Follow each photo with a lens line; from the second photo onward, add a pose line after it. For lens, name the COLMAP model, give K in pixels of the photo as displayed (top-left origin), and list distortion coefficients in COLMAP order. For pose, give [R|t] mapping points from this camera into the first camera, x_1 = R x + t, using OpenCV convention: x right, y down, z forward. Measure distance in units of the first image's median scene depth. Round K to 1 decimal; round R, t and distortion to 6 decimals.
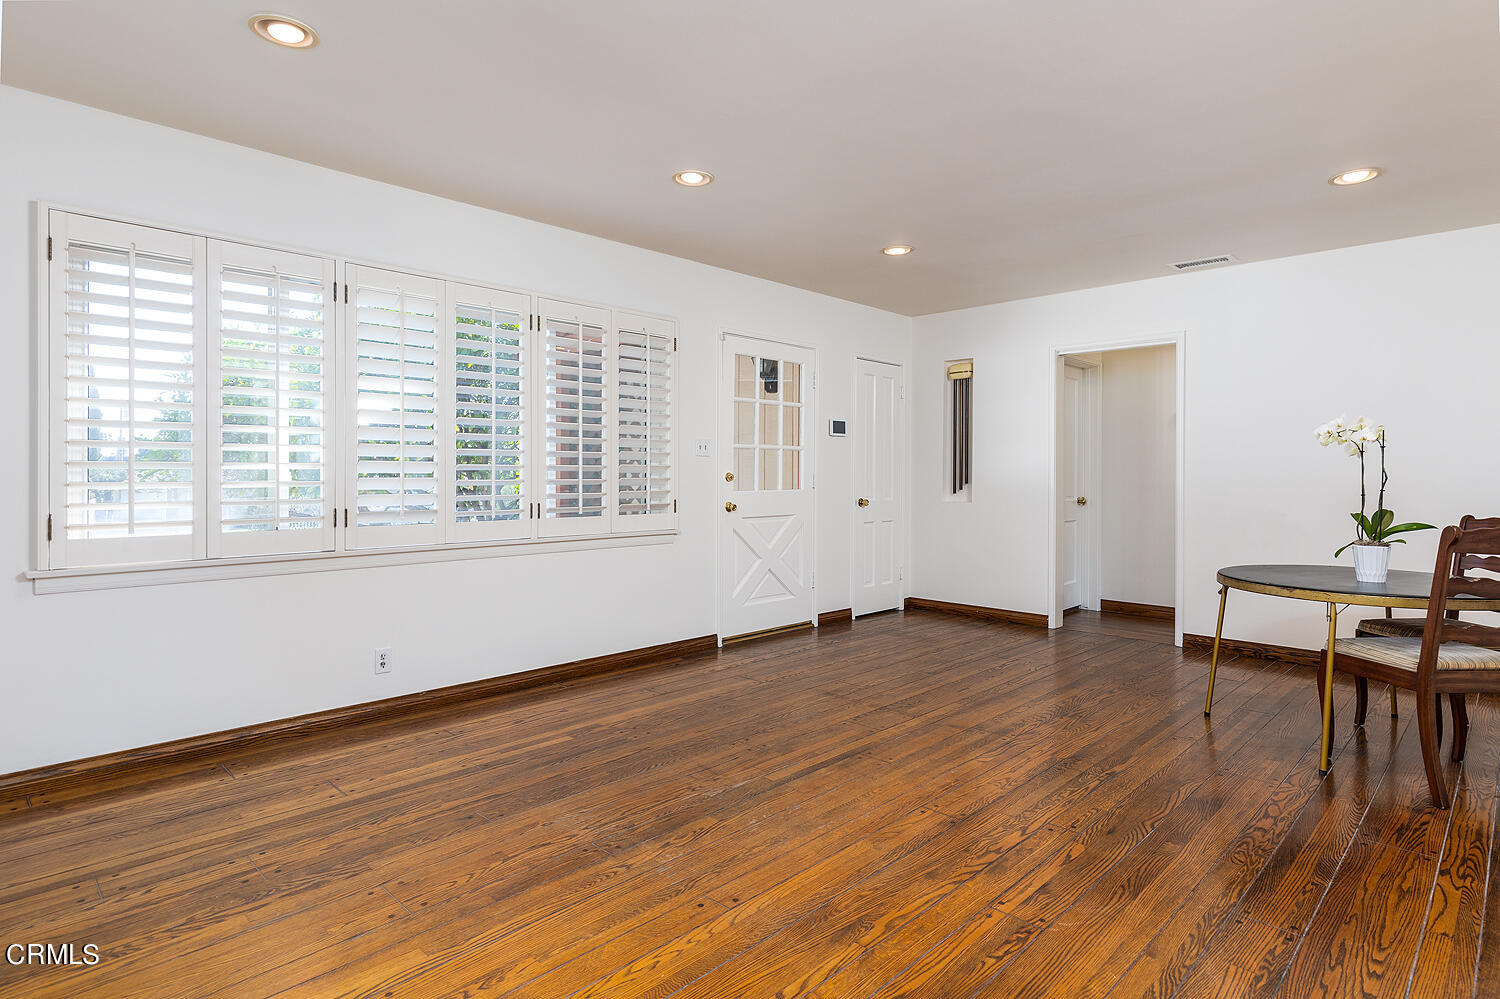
lens RADIAL K [[808.4, 0, 750.3], [0, 808.4, 475.7], [0, 0, 1]] dist [0.000216, -0.000134]
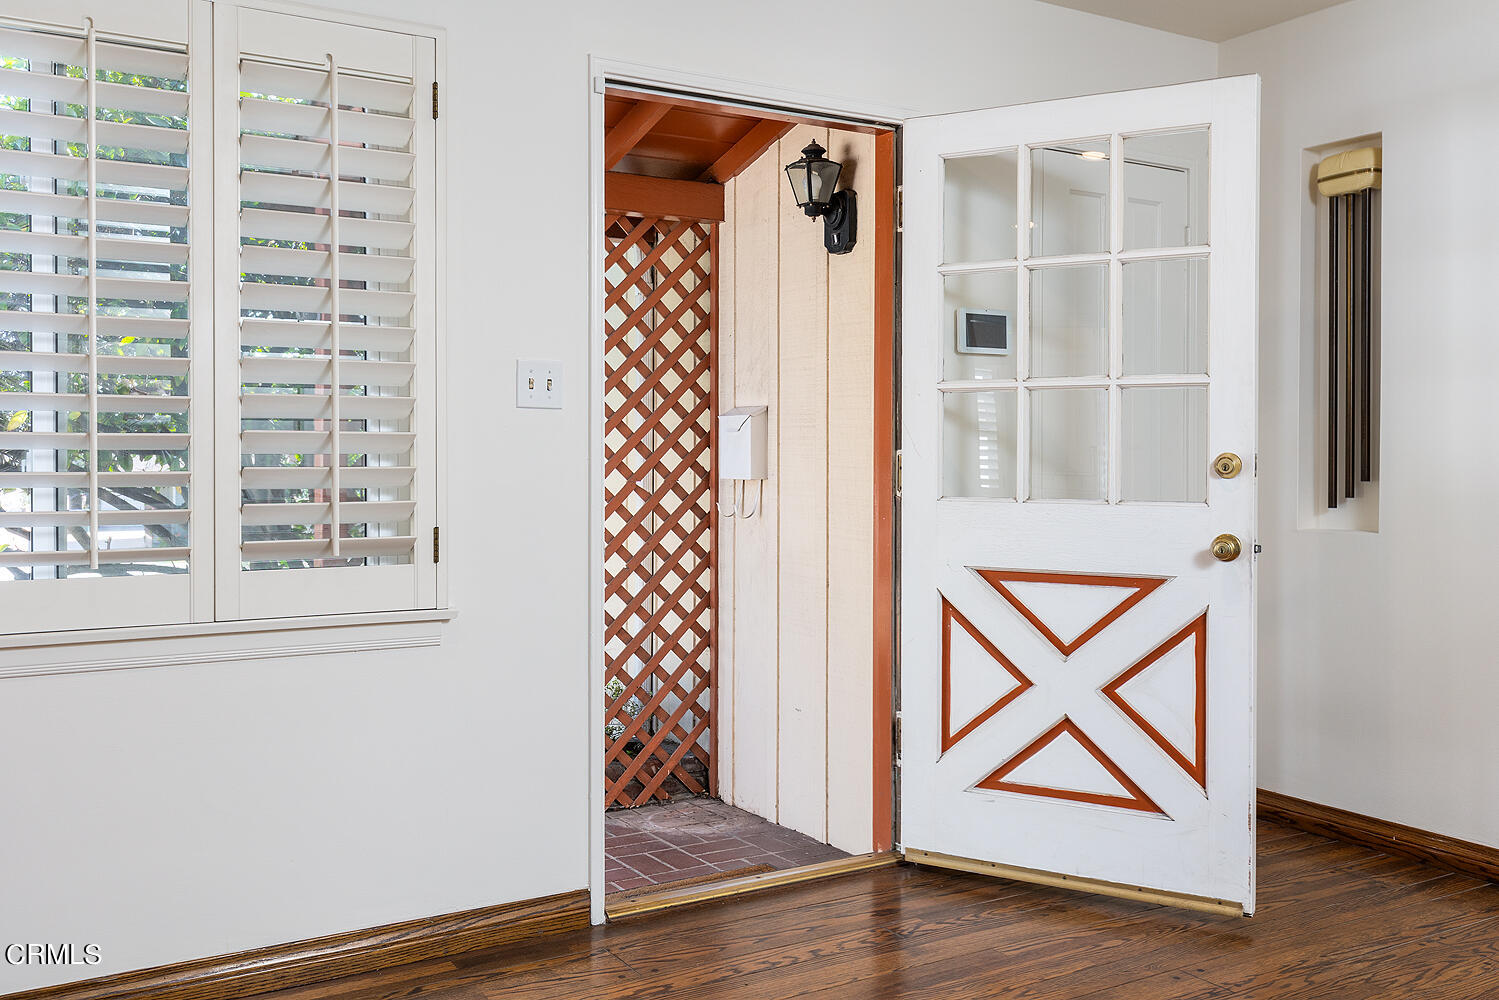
lens RADIAL K [[1312.7, 0, 749.5], [0, 1312.7, 500.0], [0, 0, 1]] dist [-0.043414, -0.004631]
pose [[0.967485, 0.002406, -0.252916, 0.175134], [0.003646, 0.999718, 0.023456, 0.003608], [0.252901, -0.023615, 0.967204, 0.432093]]
